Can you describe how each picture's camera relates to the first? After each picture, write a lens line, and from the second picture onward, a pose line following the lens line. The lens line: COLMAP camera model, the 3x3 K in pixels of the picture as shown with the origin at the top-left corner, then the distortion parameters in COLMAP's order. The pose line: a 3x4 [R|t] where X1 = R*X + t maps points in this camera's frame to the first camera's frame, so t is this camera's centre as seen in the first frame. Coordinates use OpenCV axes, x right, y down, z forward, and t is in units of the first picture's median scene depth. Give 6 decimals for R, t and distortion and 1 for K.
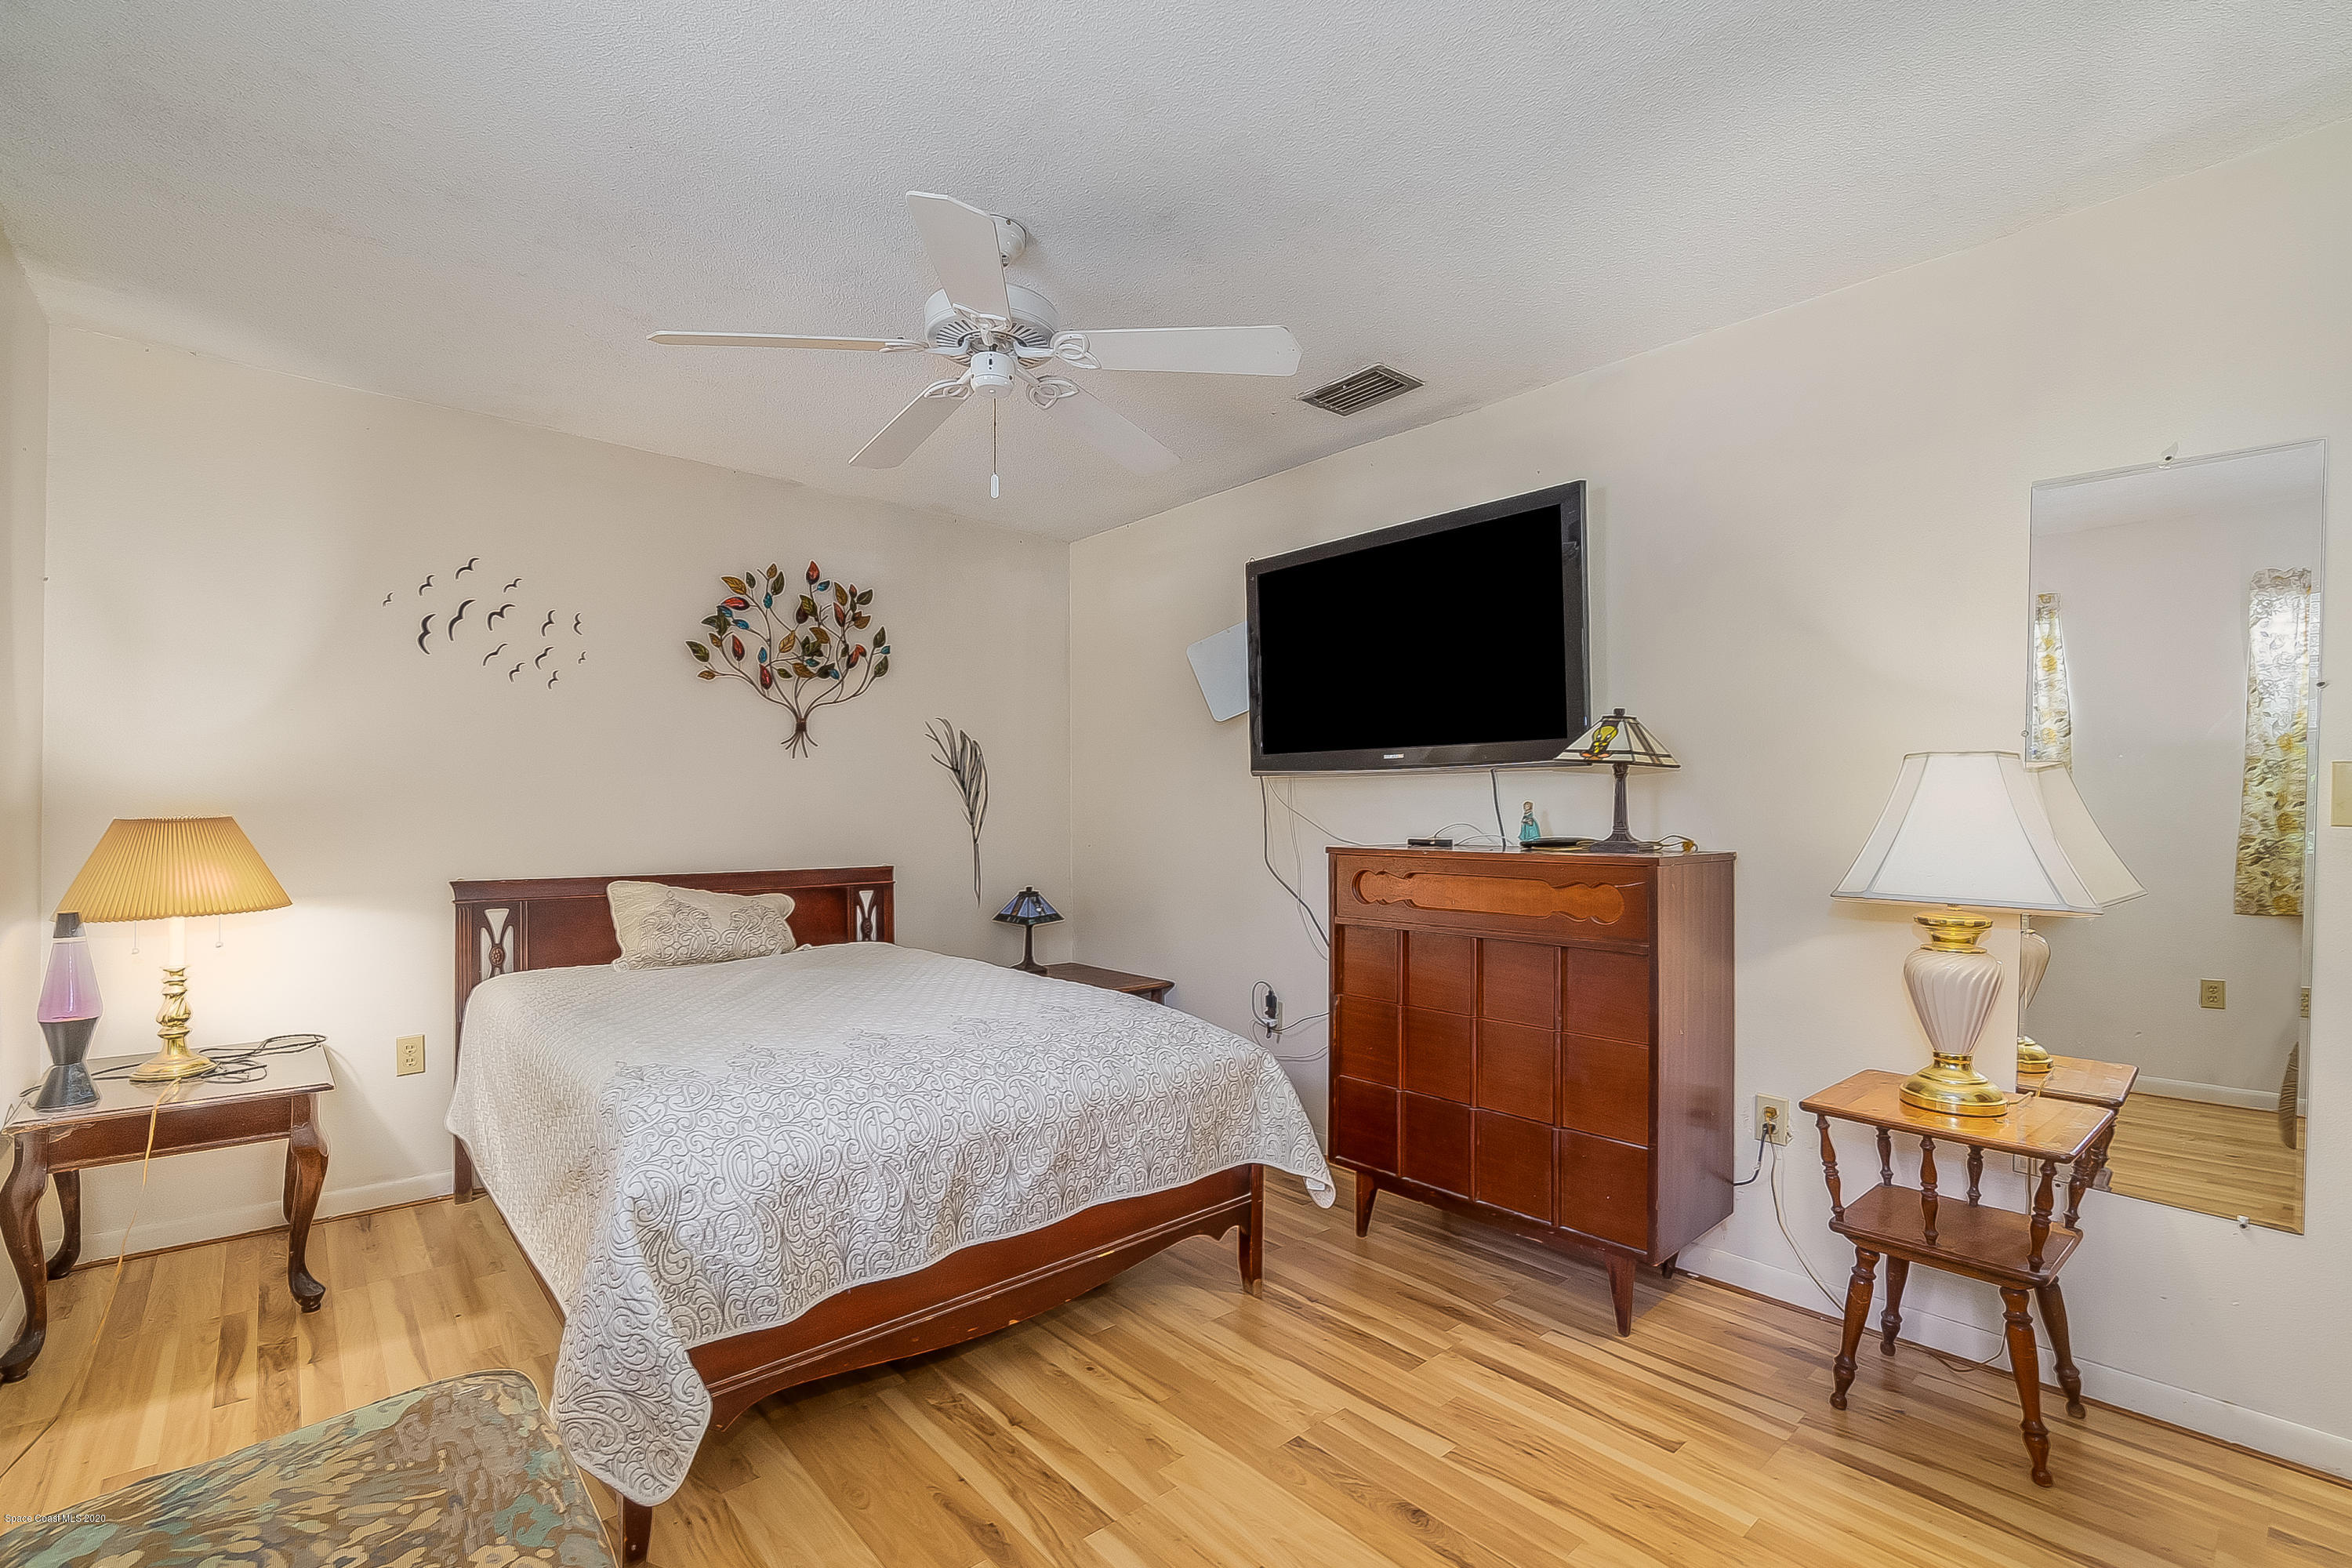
lens RADIAL K [[1015.7, 0, 1176.2], [0, 1015.7, 798.8], [0, 0, 1]] dist [-0.007497, -0.000289]
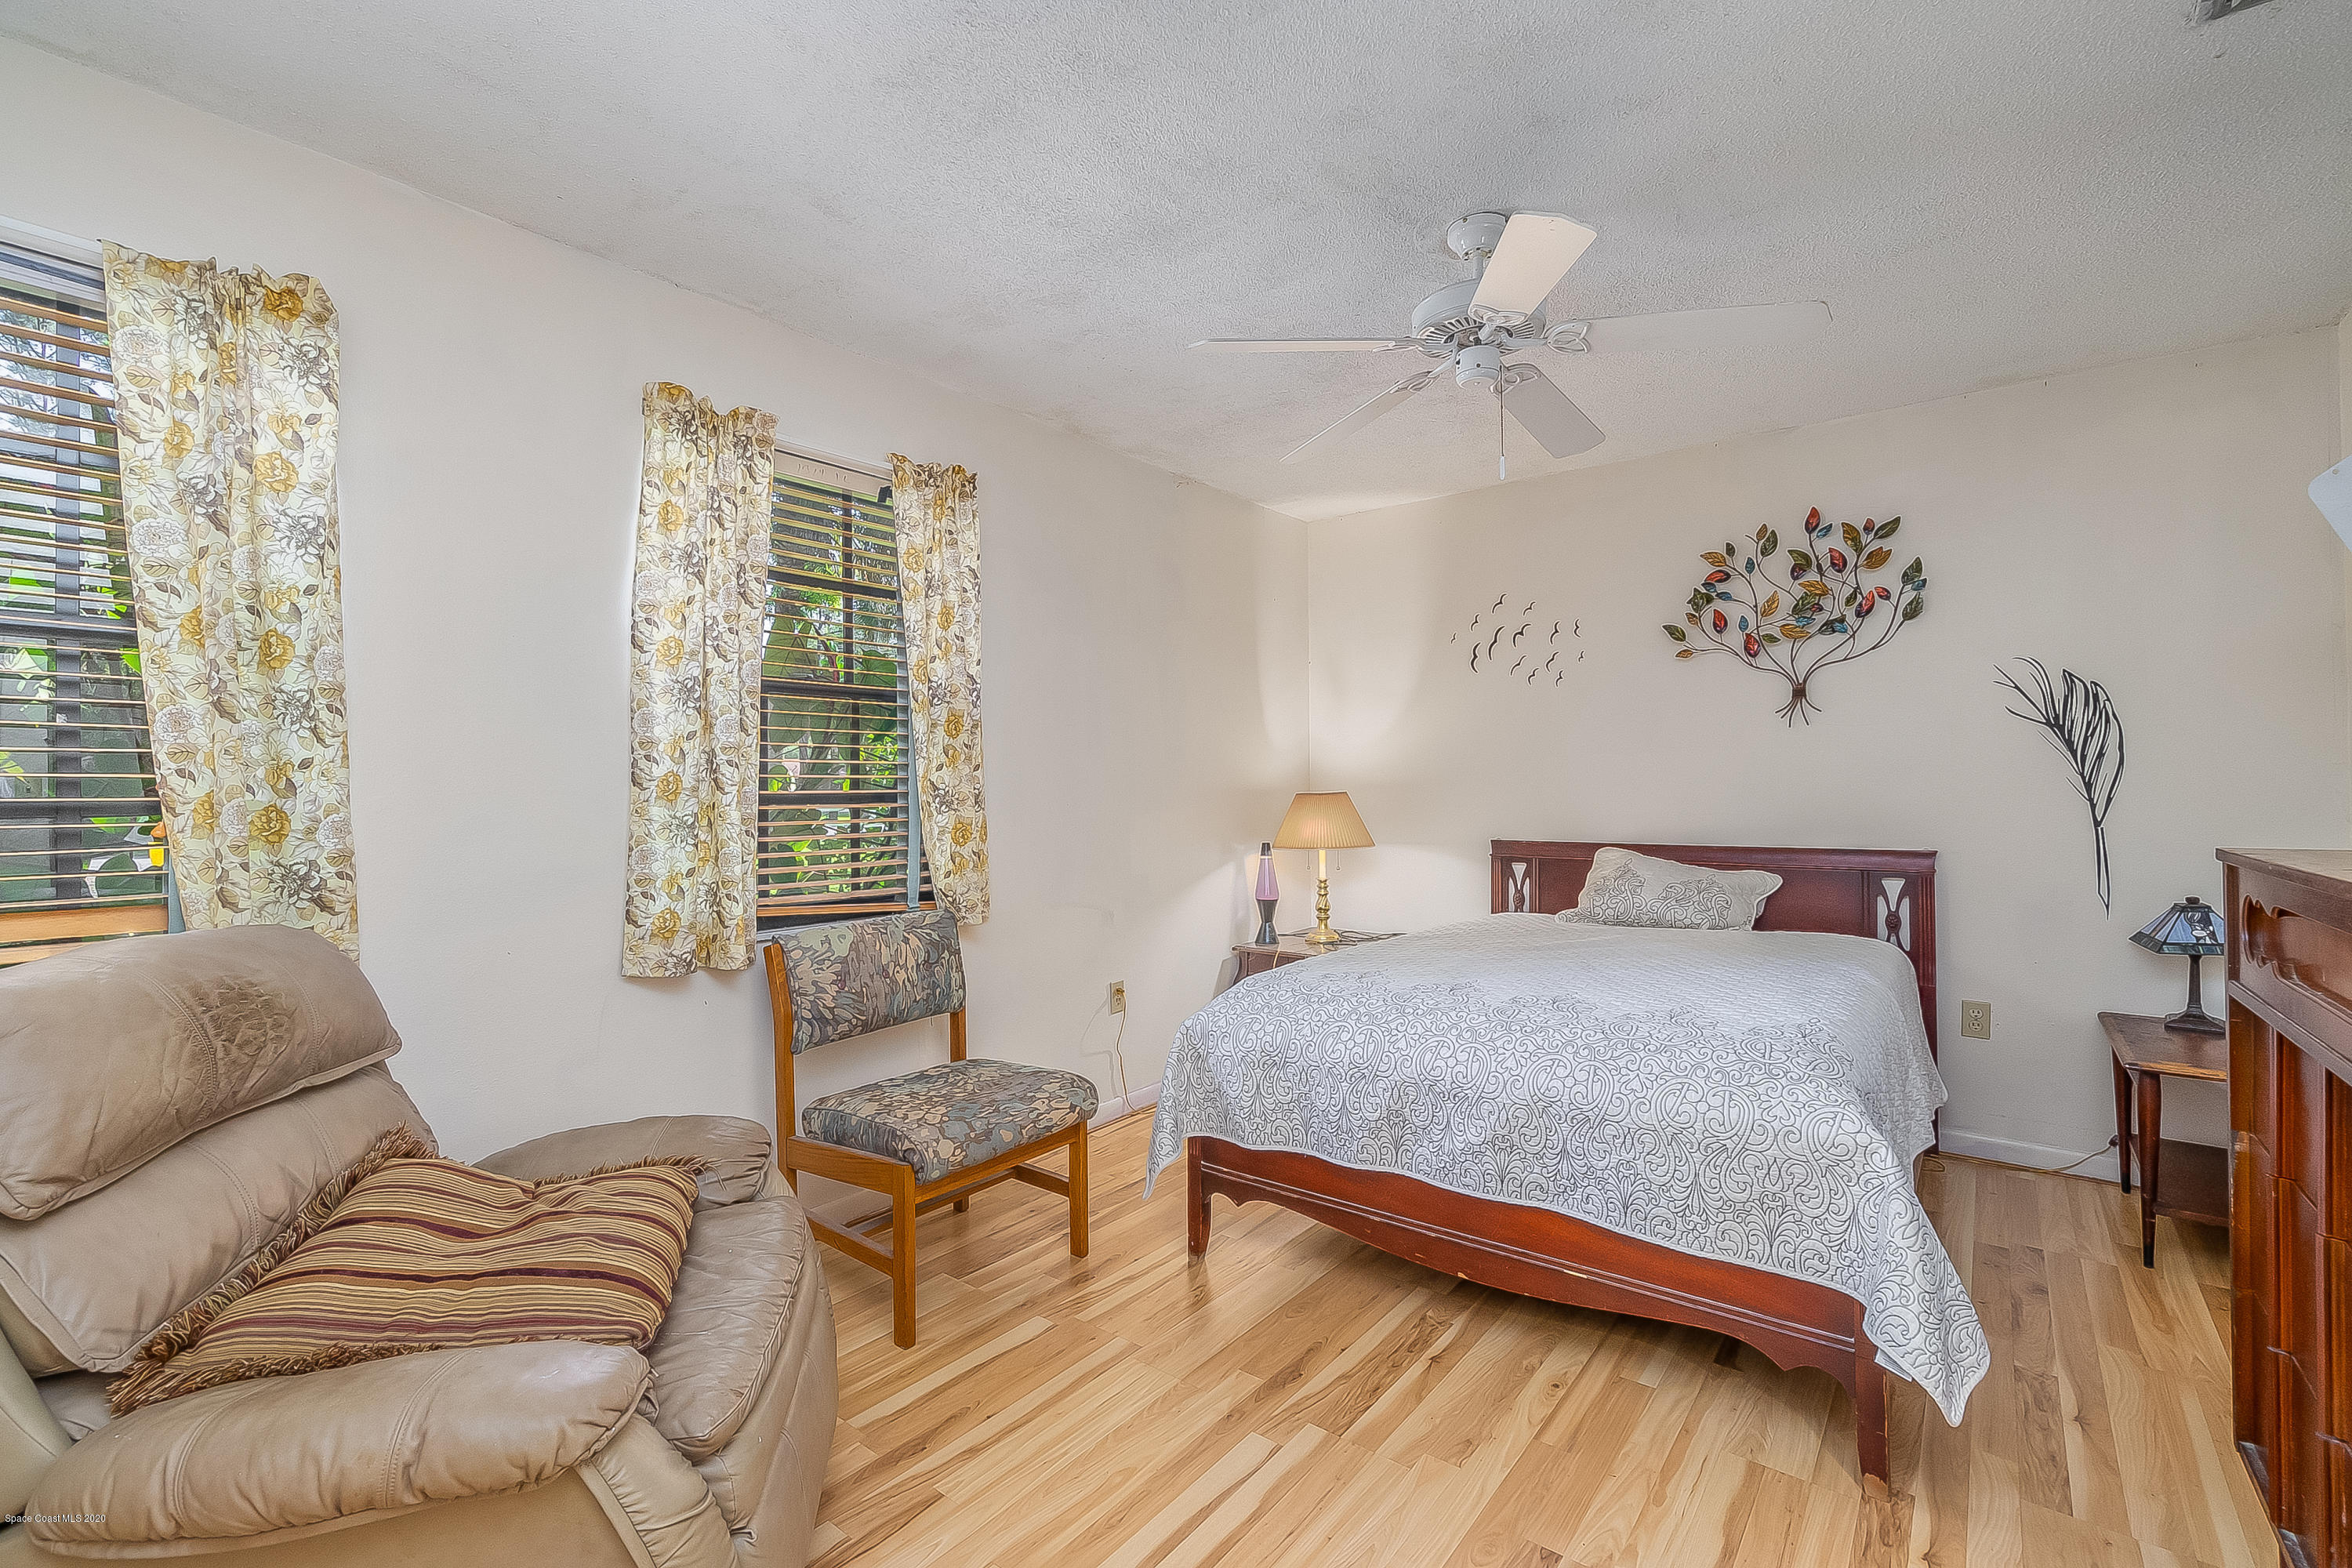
lens RADIAL K [[1015.7, 0, 1178.6], [0, 1015.7, 789.7], [0, 0, 1]] dist [-0.007497, -0.000289]
pose [[0.177137, -0.003281, -0.984181, 0.450759], [0.020810, 0.999783, 0.000413, 0.005158], [0.983966, -0.020554, 0.177167, 0.296942]]
